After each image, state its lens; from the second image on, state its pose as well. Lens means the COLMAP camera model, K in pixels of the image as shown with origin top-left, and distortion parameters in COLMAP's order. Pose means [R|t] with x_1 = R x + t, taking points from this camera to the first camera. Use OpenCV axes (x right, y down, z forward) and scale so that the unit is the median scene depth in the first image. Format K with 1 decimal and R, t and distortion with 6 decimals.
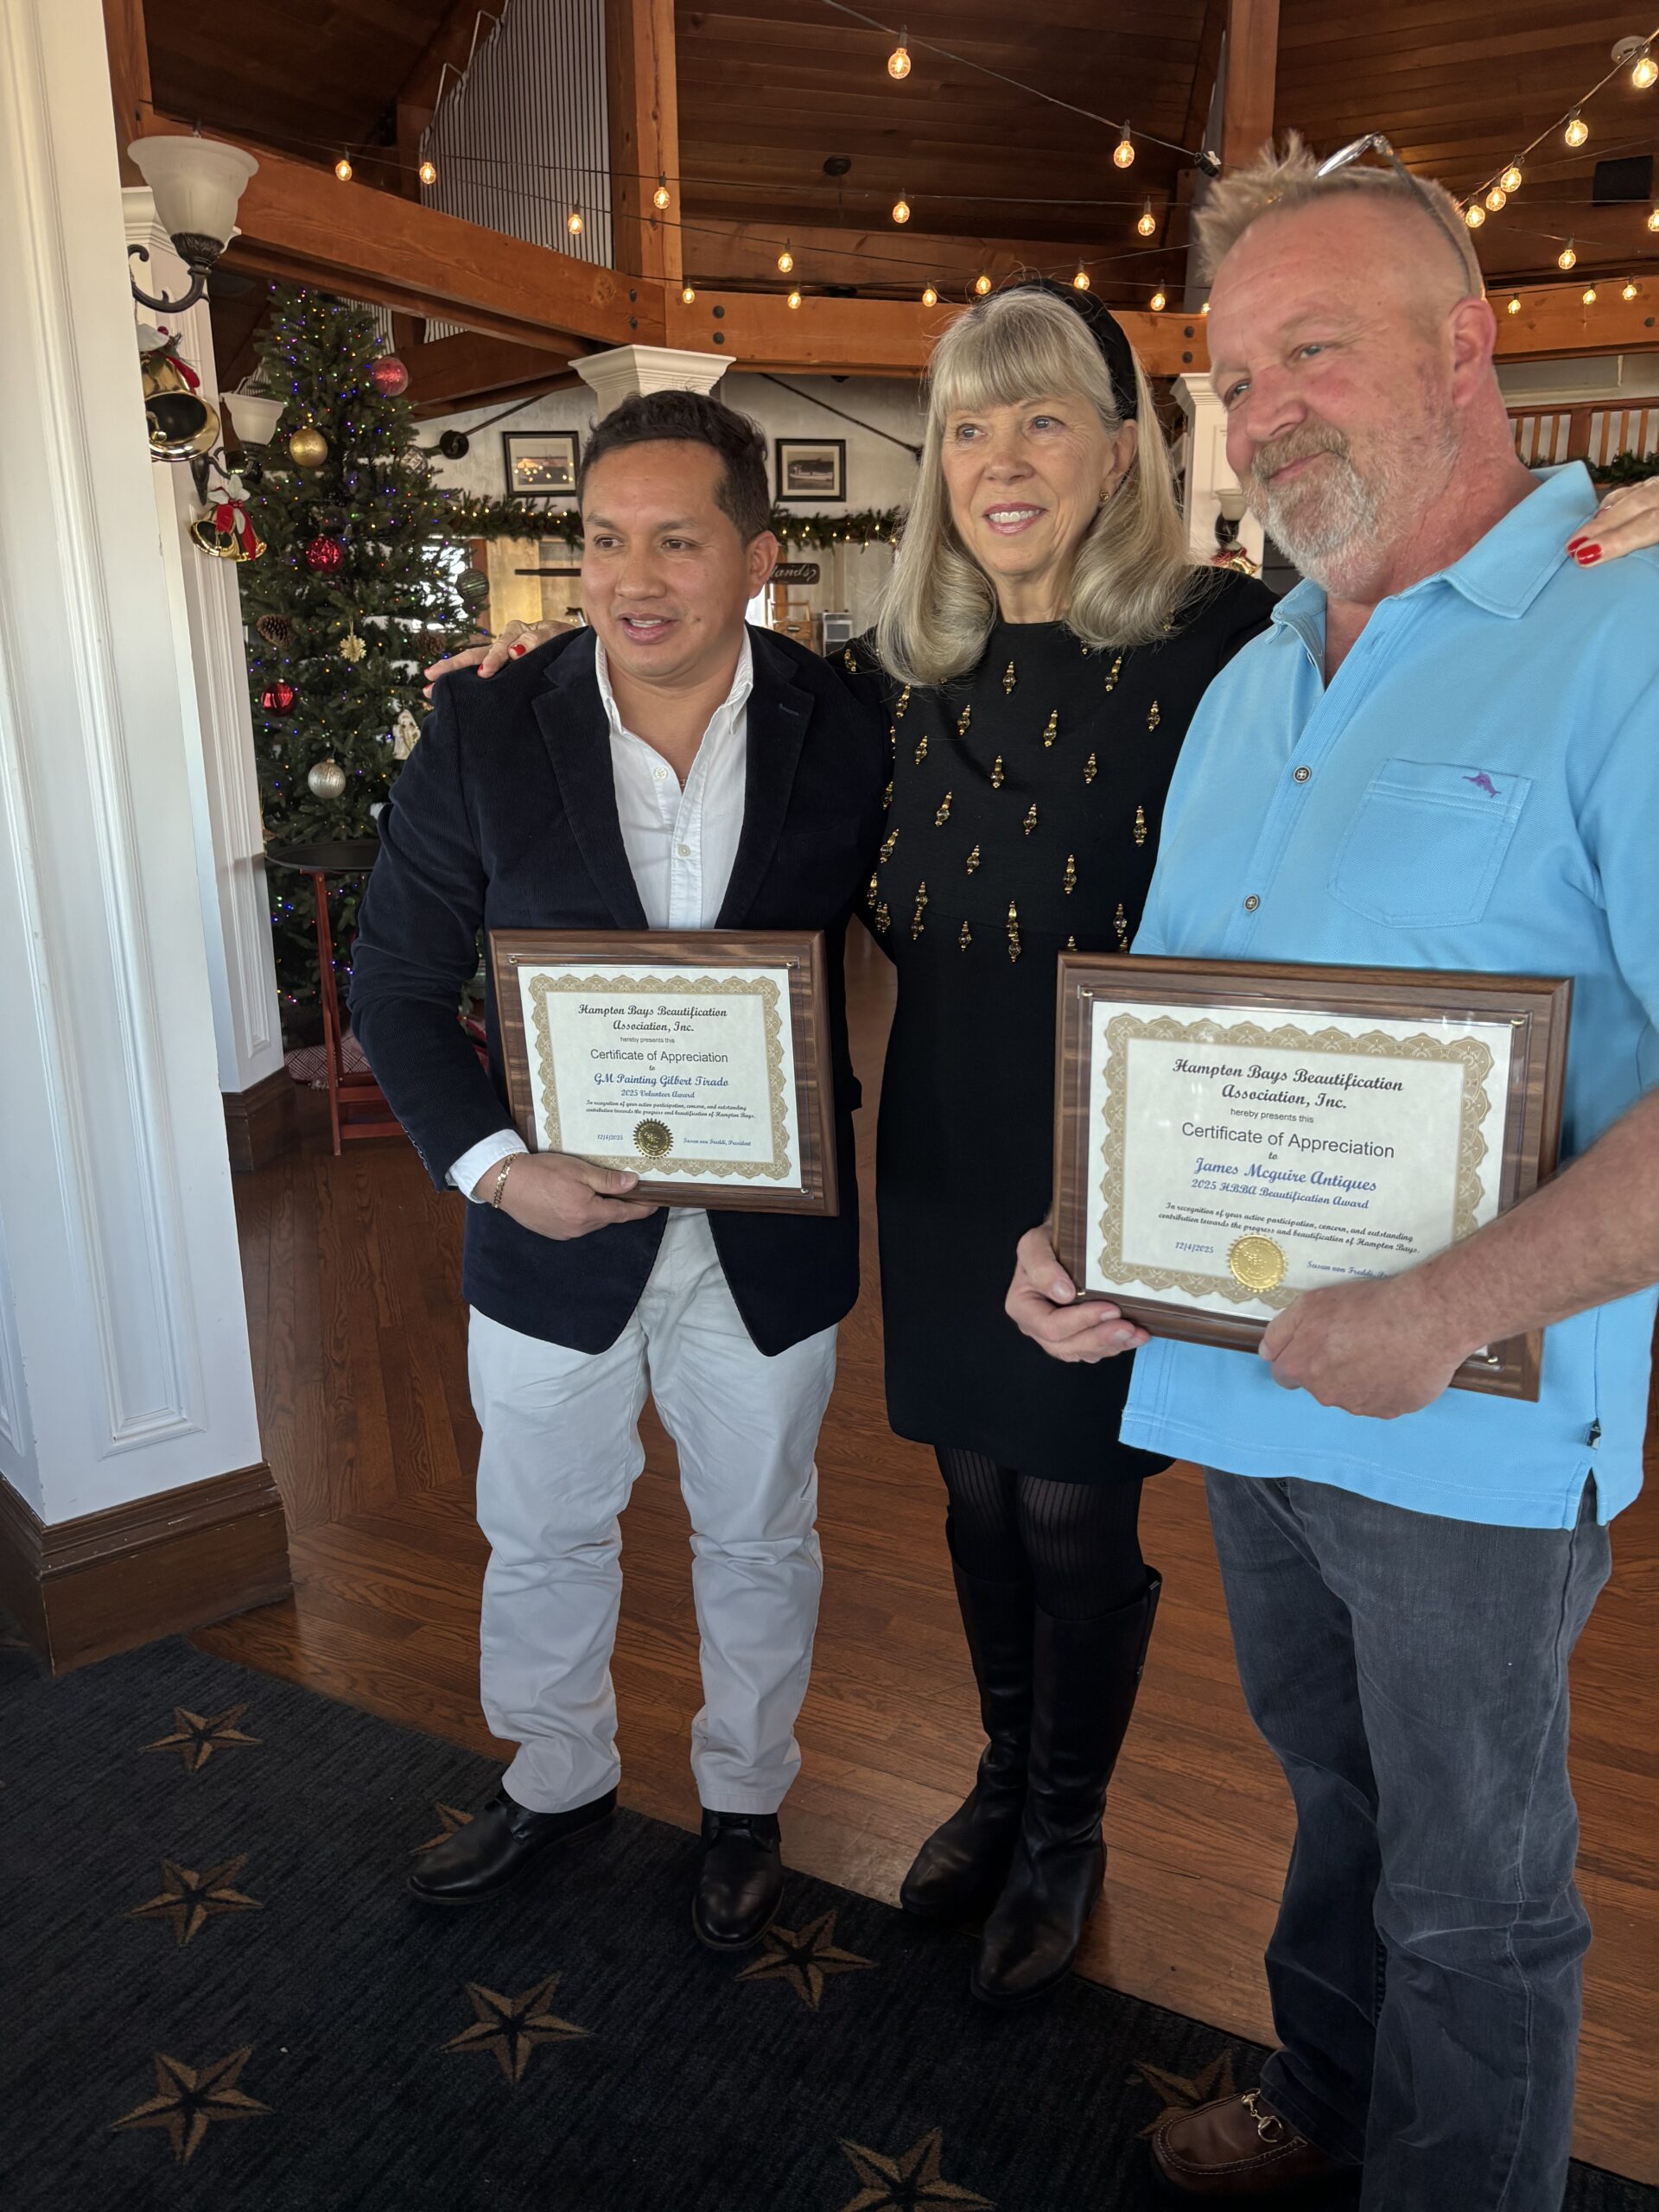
lens RADIAL K [[1666.7, 0, 808.6], [0, 1666.7, 1118.4], [0, 0, 1]] dist [0.043703, -0.058763]
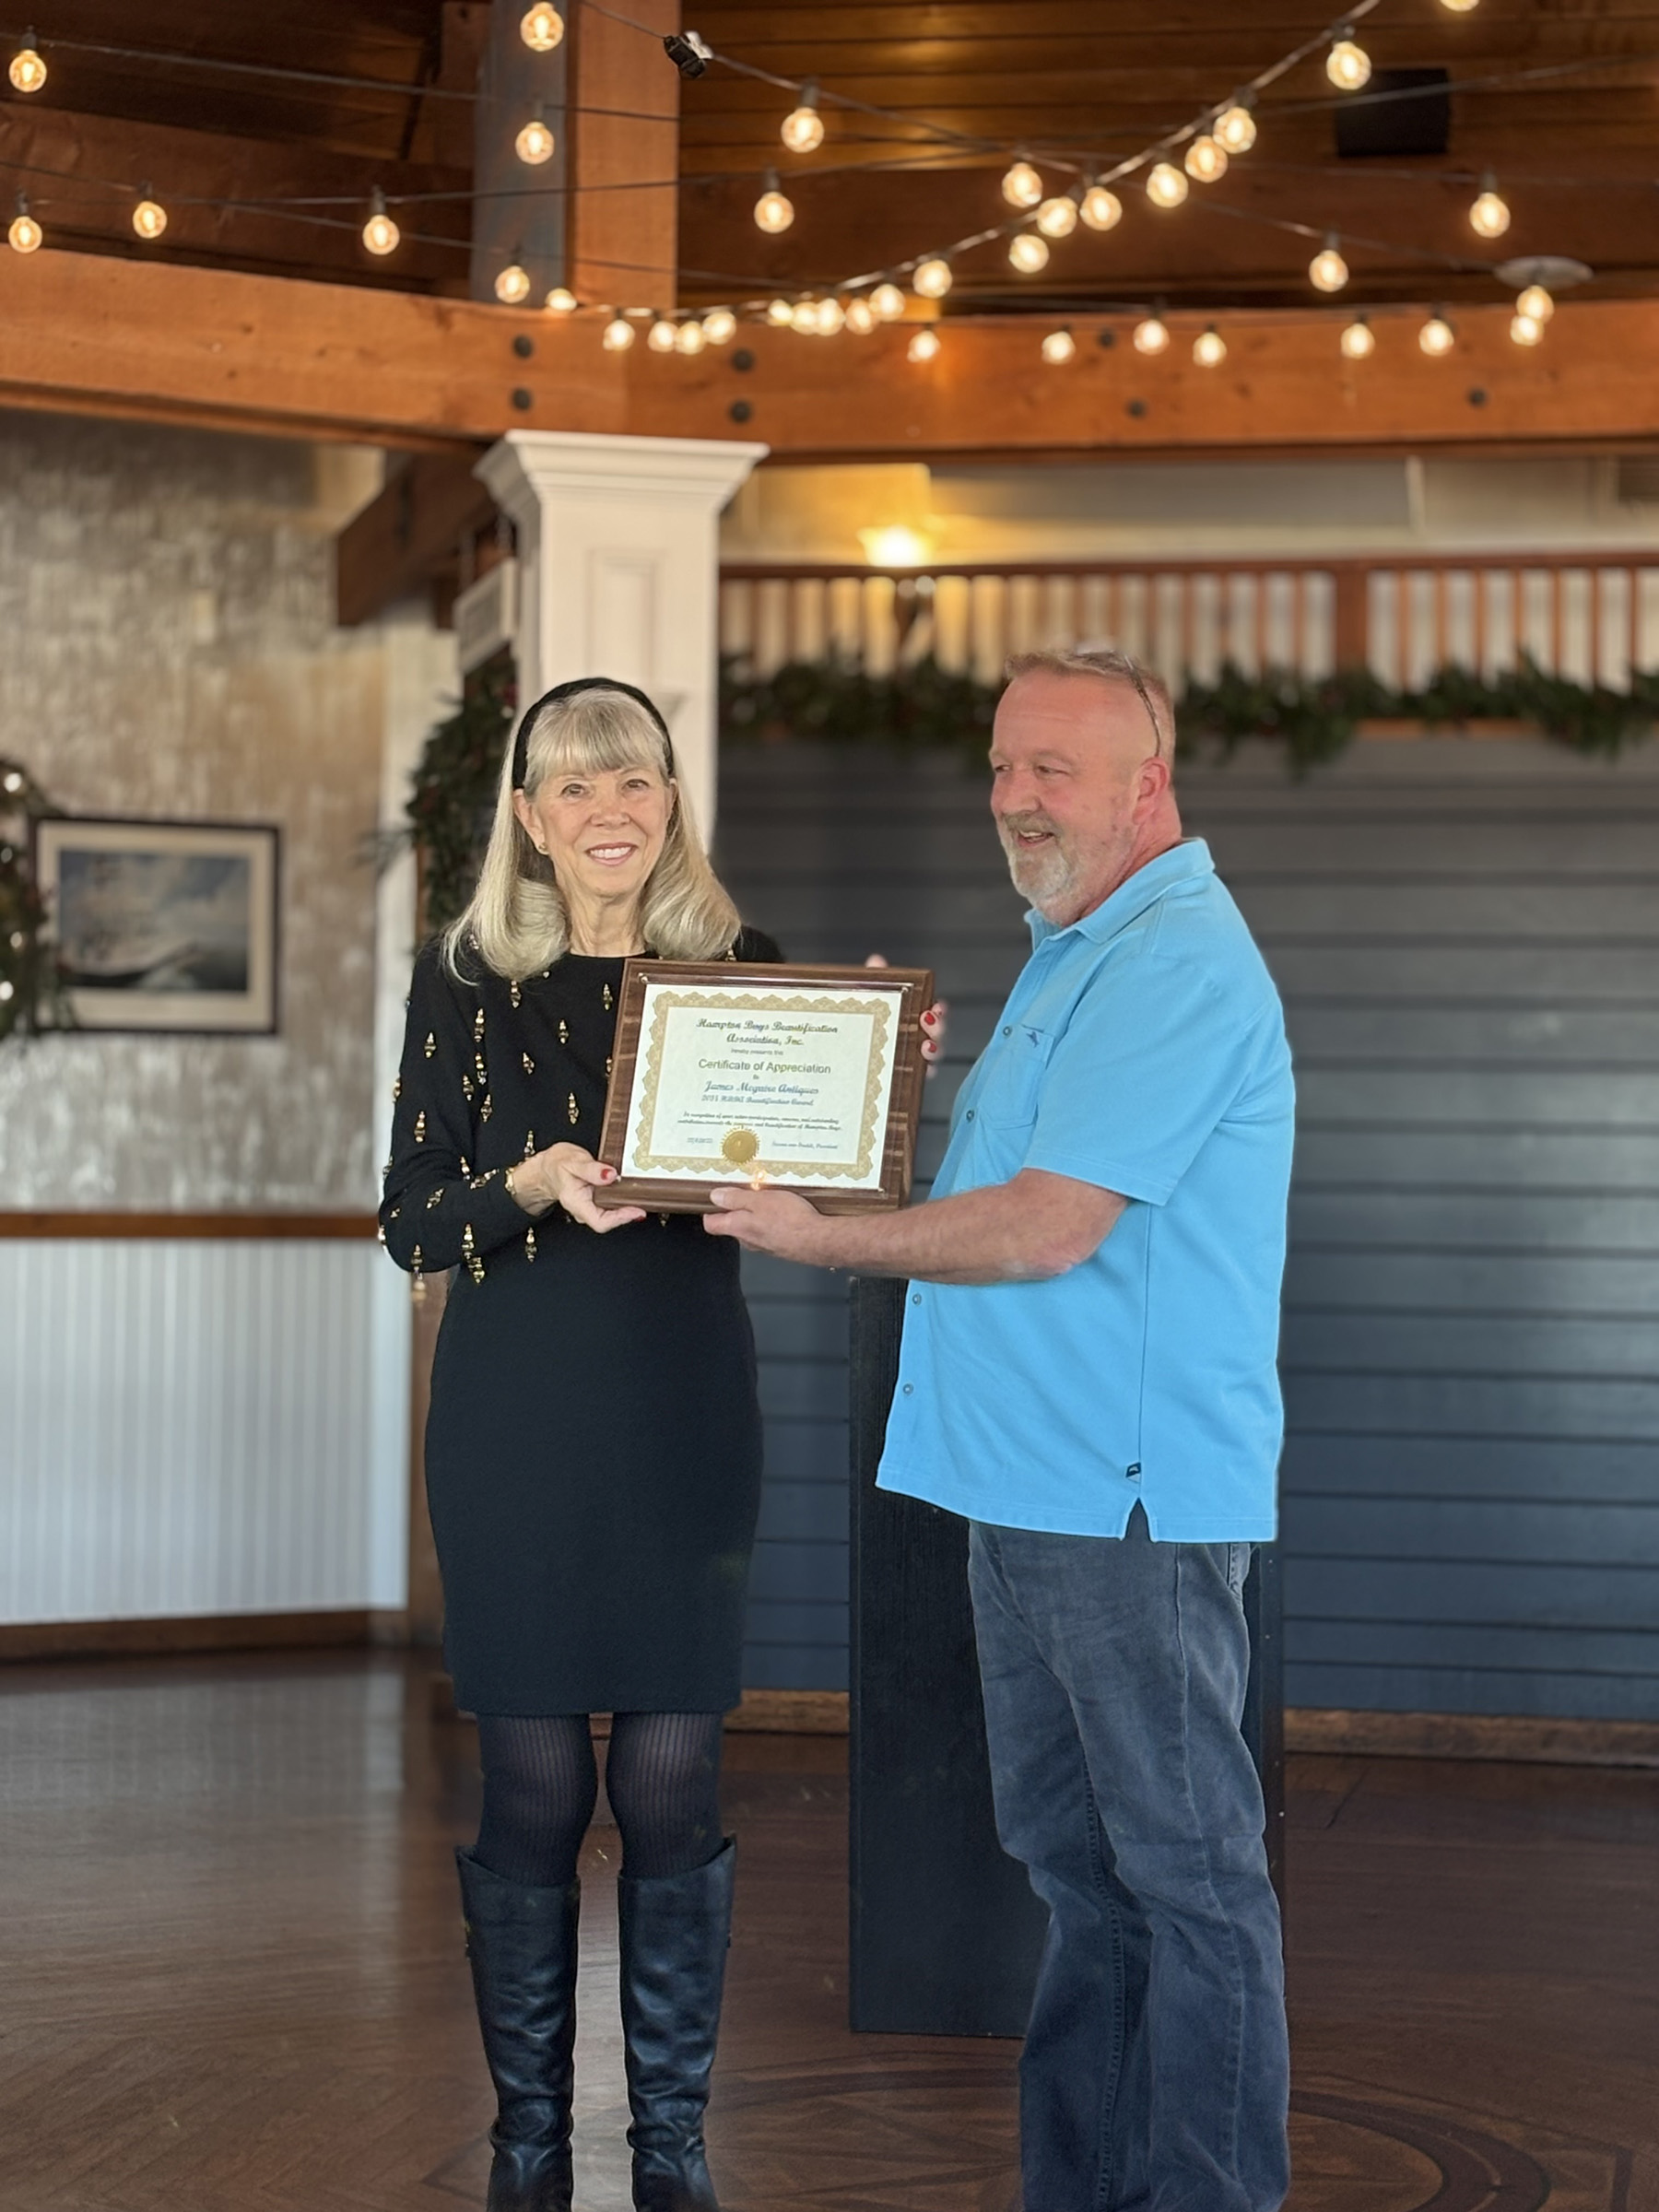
lens RADIAL K [[5068.3, 0, 804.2], [0, 5068.3, 1063.5], [0, 0, 1]] dist [0.209957, -0.868609]
pose [[0.952512, 0.028123, 0.303199, -0.101725], [0.061032, 0.957888, -0.280582, 0.089877], [-0.298321, 0.285763, 0.910683, -0.183714]]
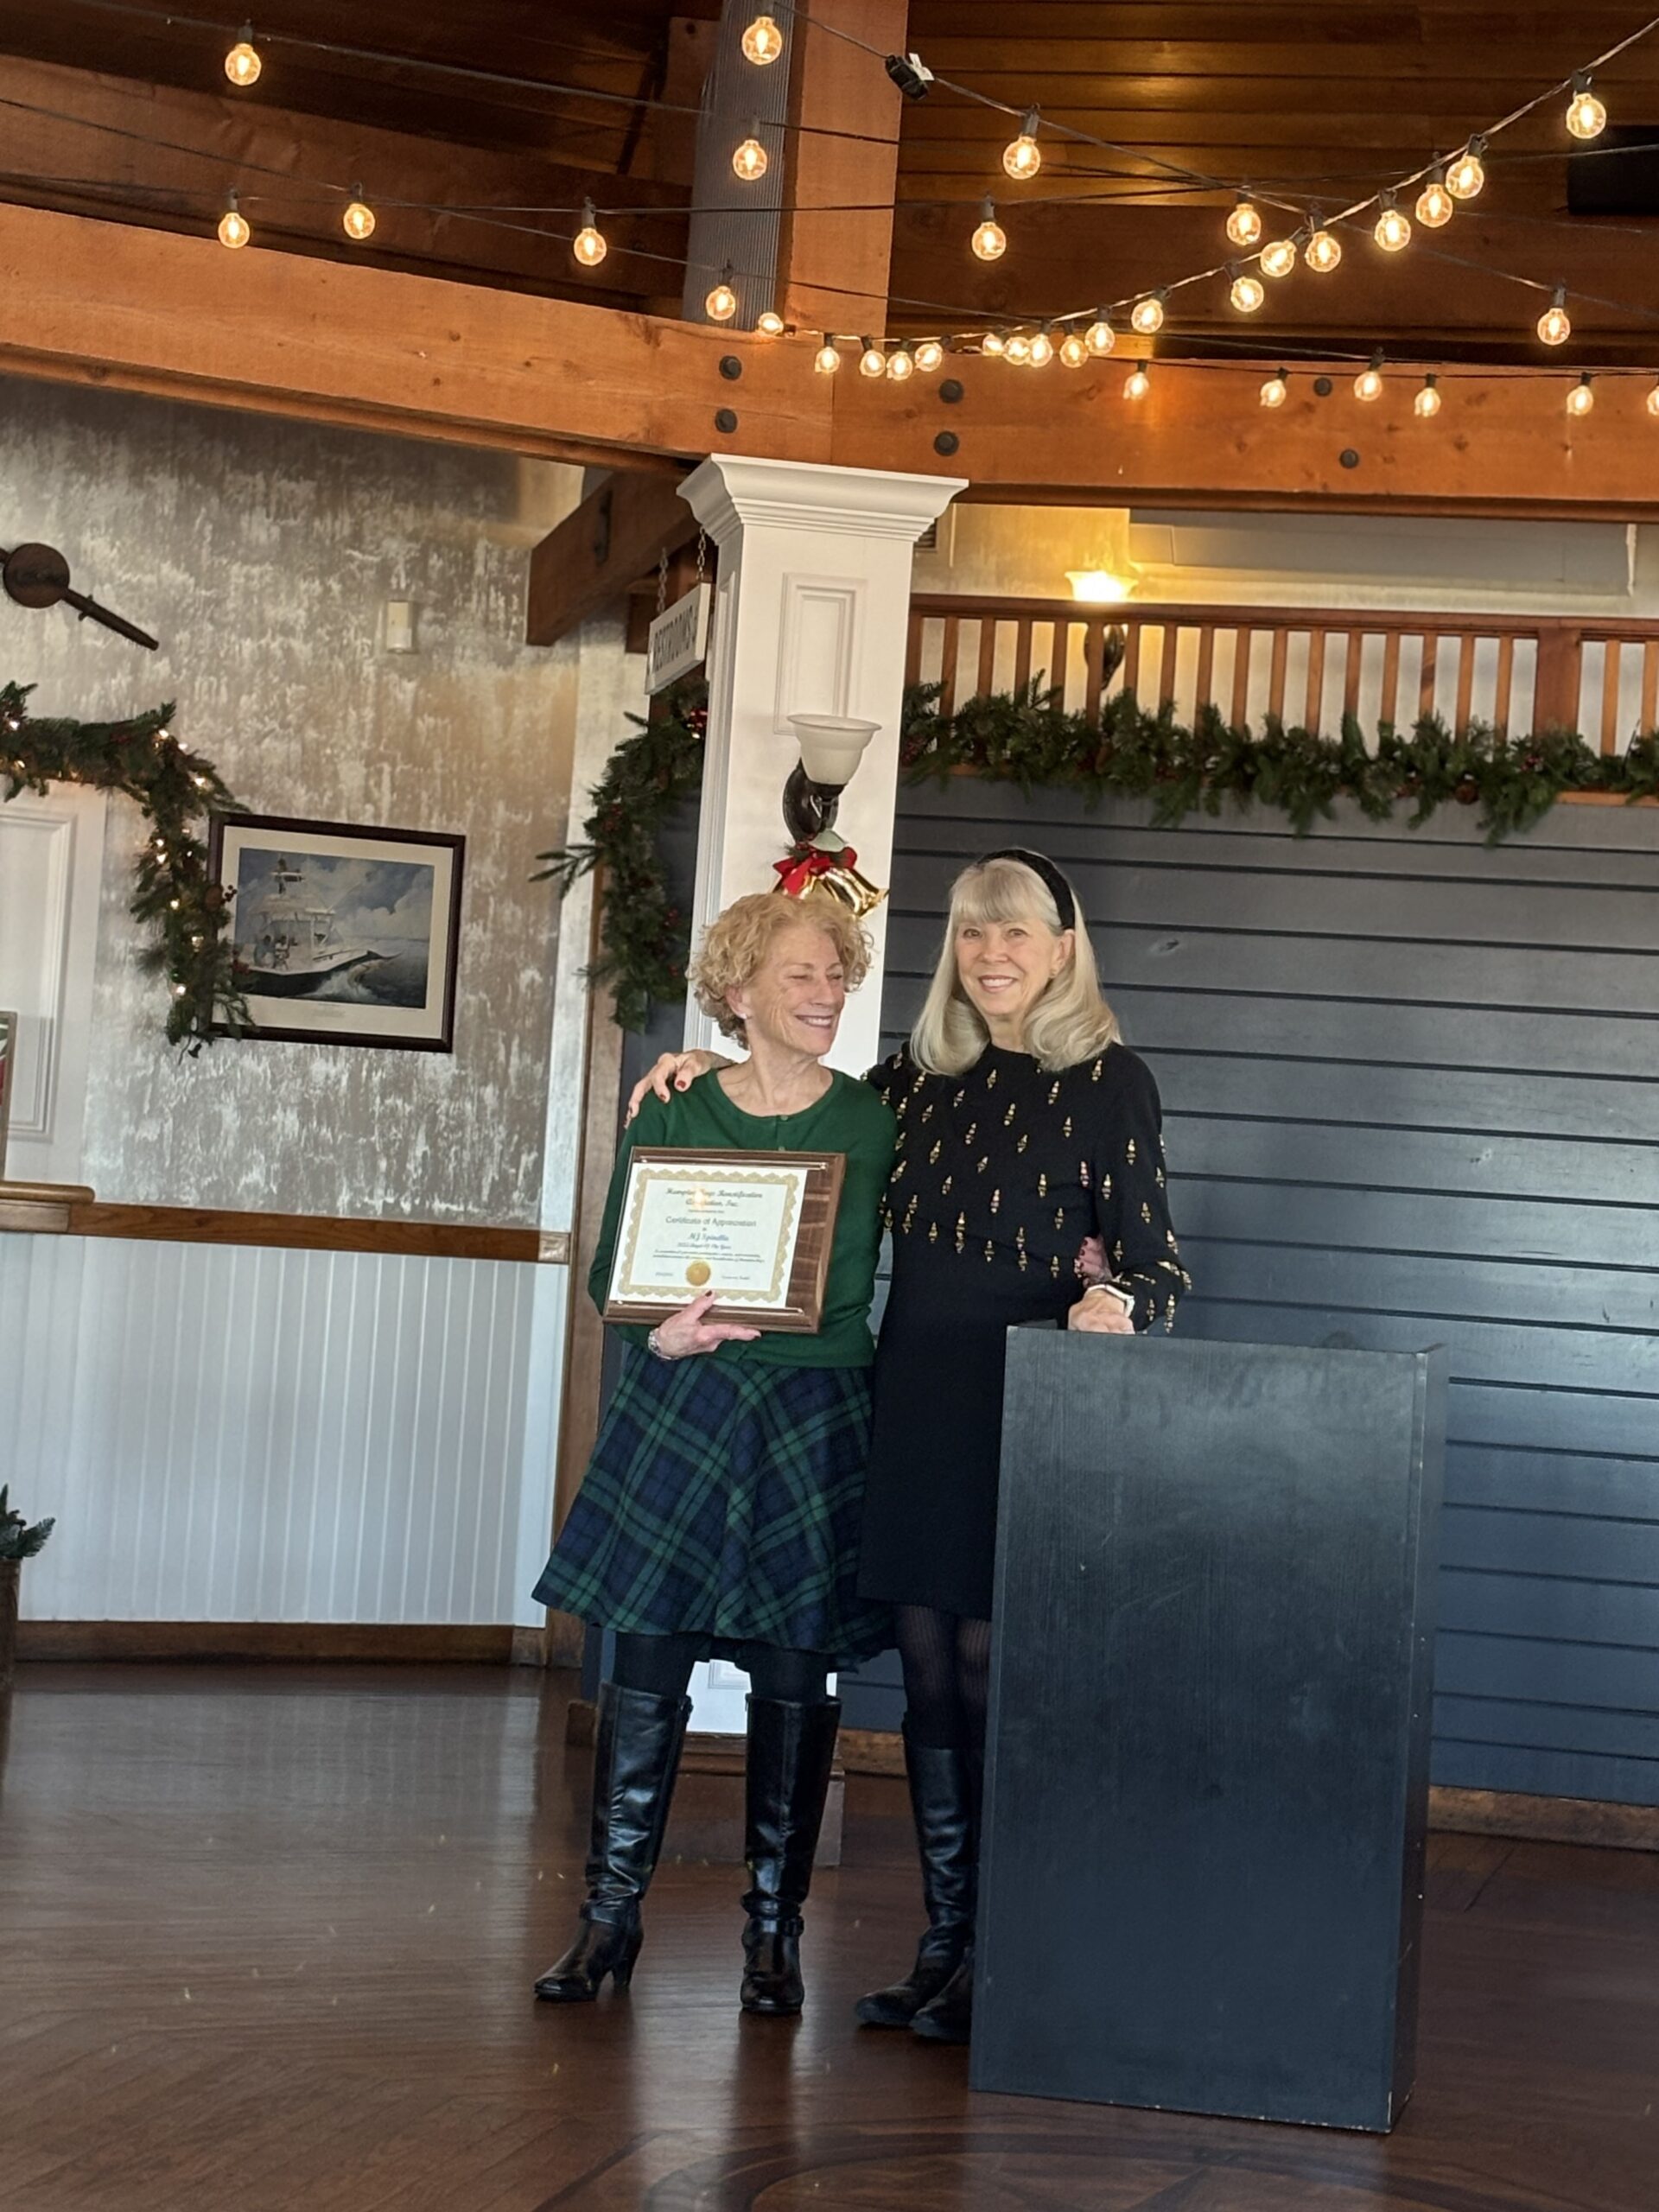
lens RADIAL K [[5078.6, 0, 762.8], [0, 5078.6, 1116.0], [0, 0, 1]] dist [0.225292, -1.084302]
pose [[0.961756, 0.078060, 0.262548, -0.096888], [-0.002030, 0.960536, -0.278147, 0.085601], [-0.273899, 0.266976, 0.923960, -0.173493]]
